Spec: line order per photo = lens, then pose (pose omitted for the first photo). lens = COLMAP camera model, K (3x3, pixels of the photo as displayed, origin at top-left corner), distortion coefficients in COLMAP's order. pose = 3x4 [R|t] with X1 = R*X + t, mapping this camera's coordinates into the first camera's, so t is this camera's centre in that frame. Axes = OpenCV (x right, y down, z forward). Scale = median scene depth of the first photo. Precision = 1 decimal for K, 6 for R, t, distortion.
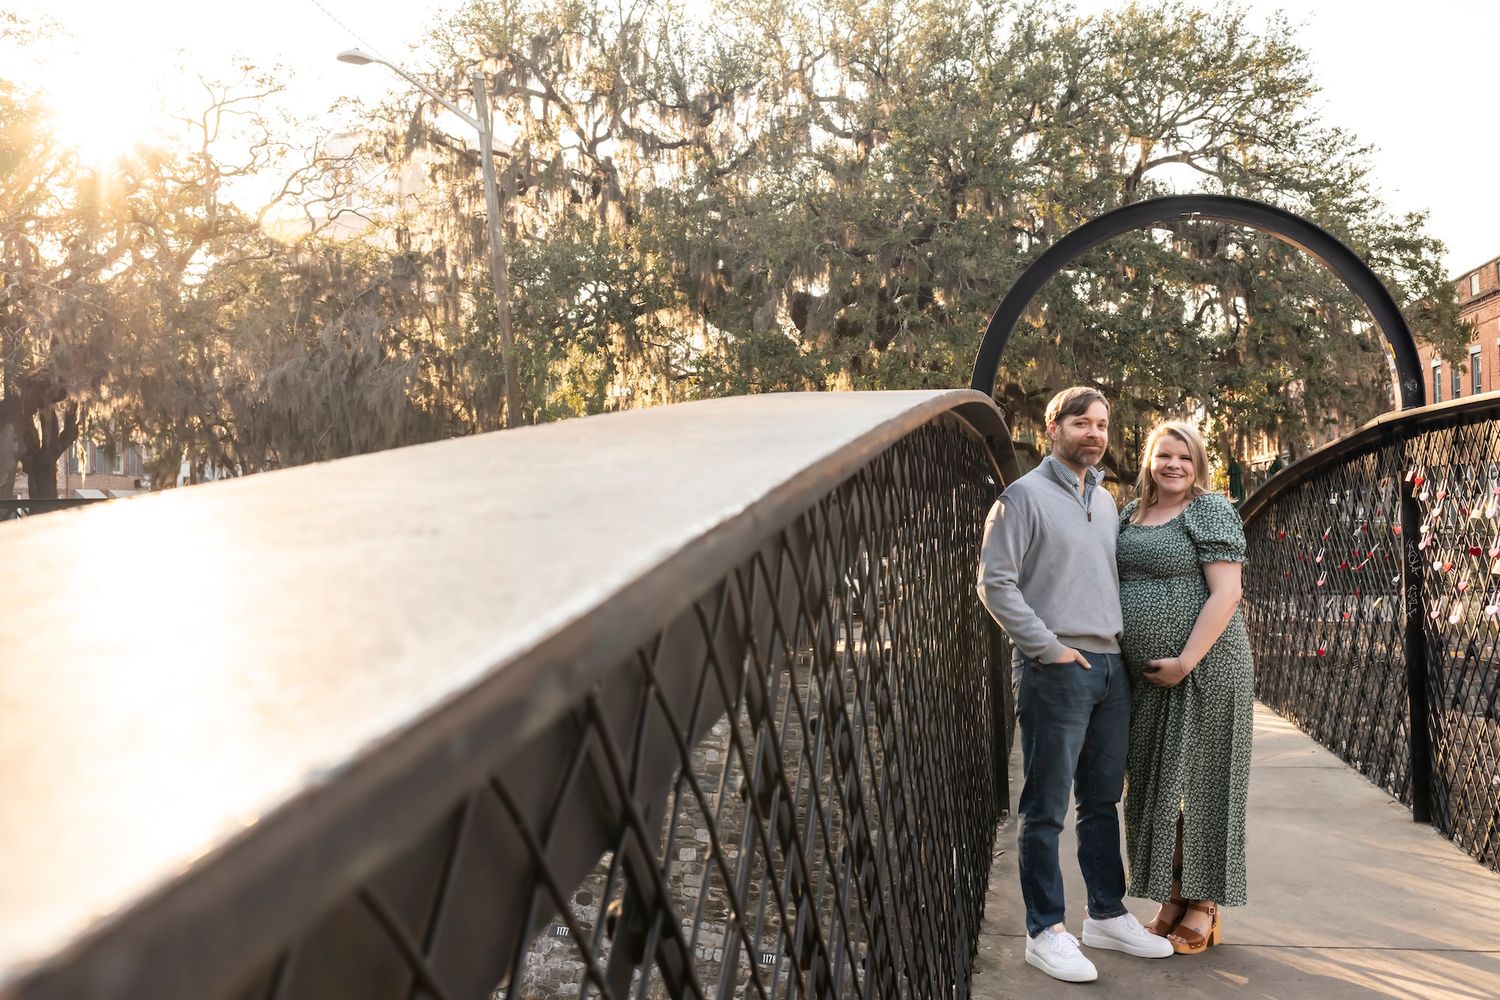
lens RADIAL K [[1592.3, 0, 750.0], [0, 1592.3, 500.0], [0, 0, 1]] dist [-0.000692, -0.000430]
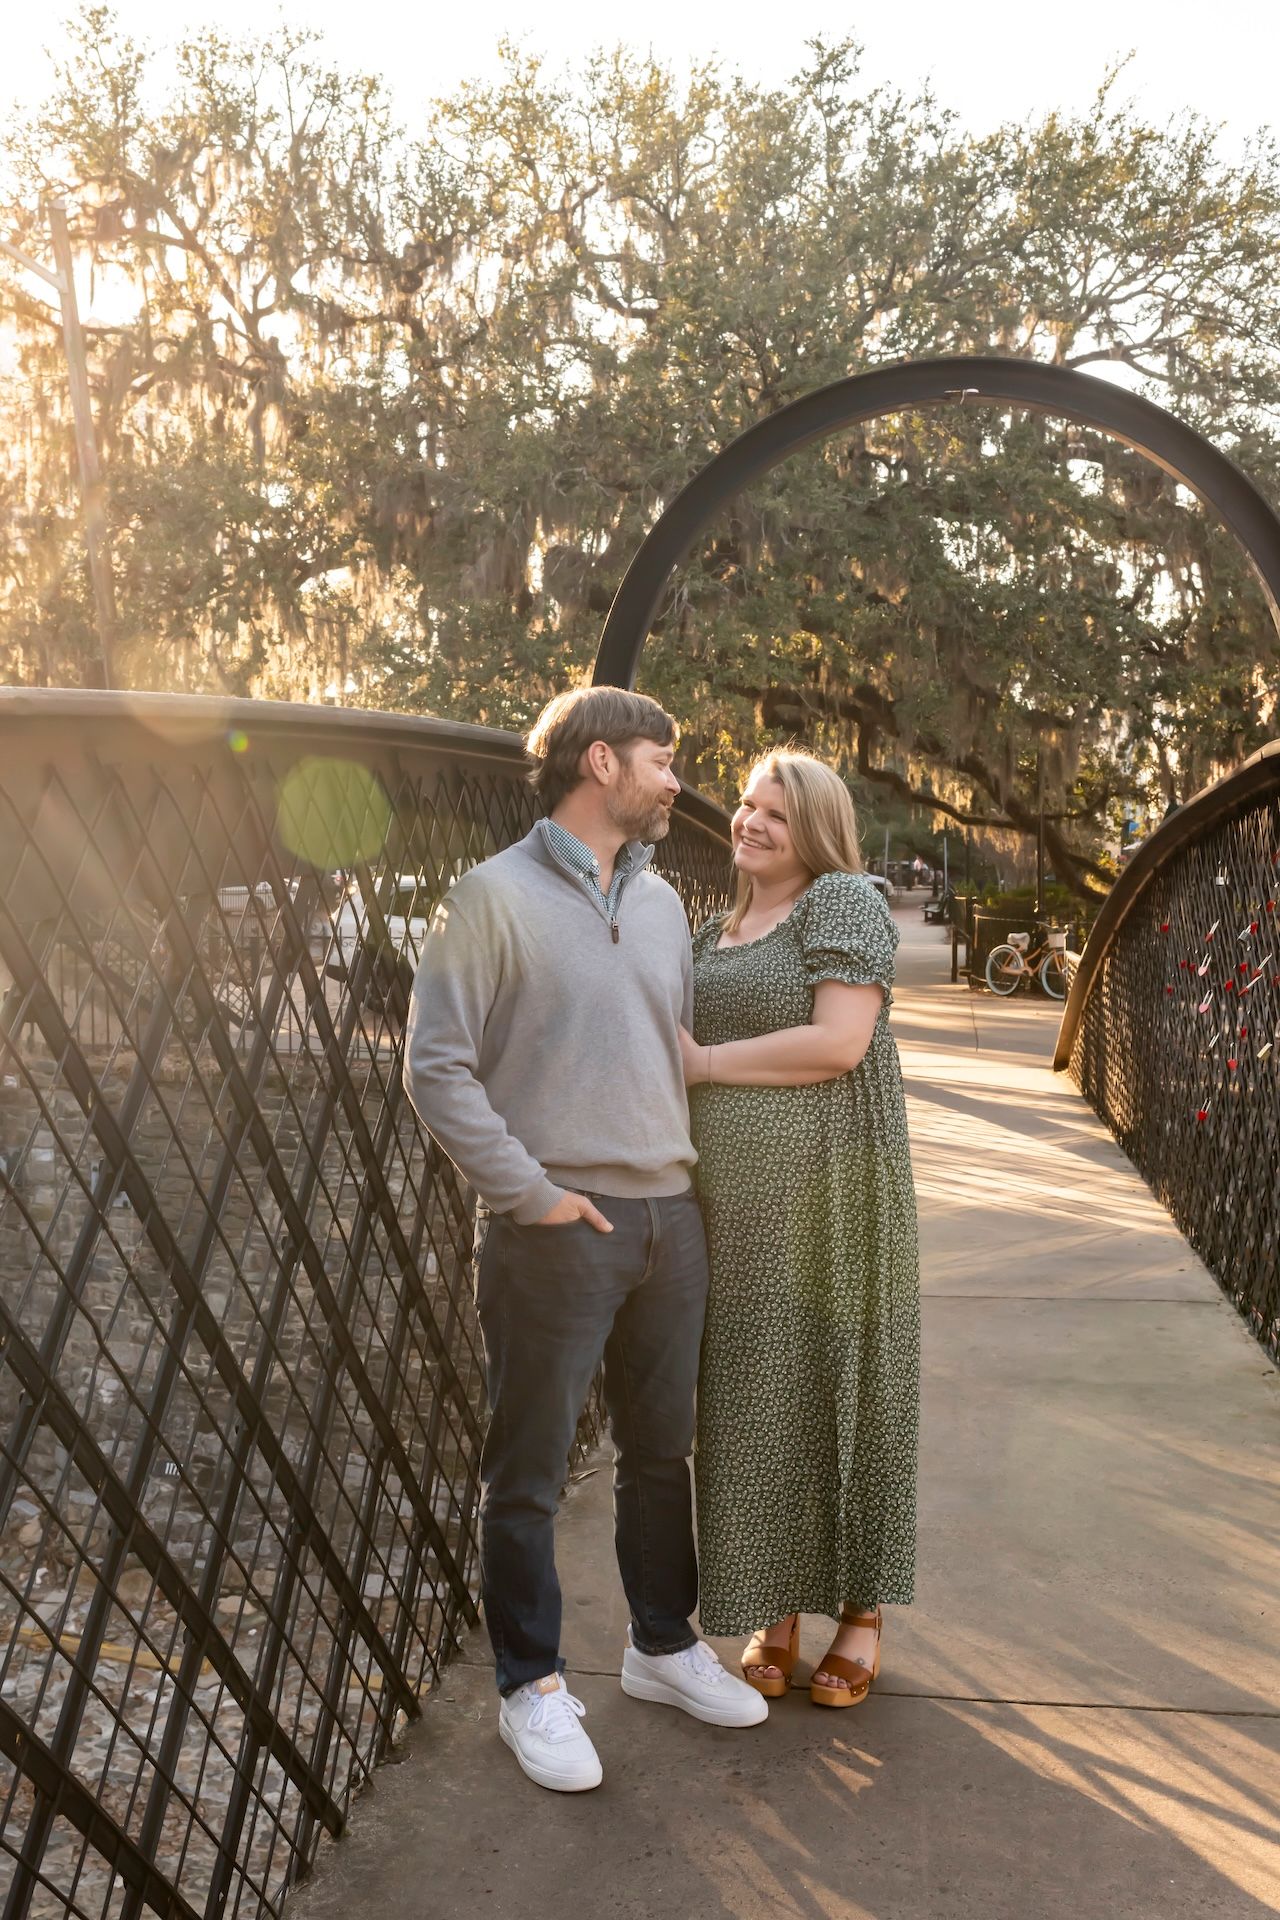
lens RADIAL K [[2081.0, 0, 630.7], [0, 2081.0, 1072.7], [0, 0, 1]] dist [0.002271, -0.004864]
pose [[0.999859, 0.012098, 0.011684, 0.057945], [-0.013351, 0.993409, 0.113846, -0.007489], [-0.010230, -0.113985, 0.993430, 0.082436]]
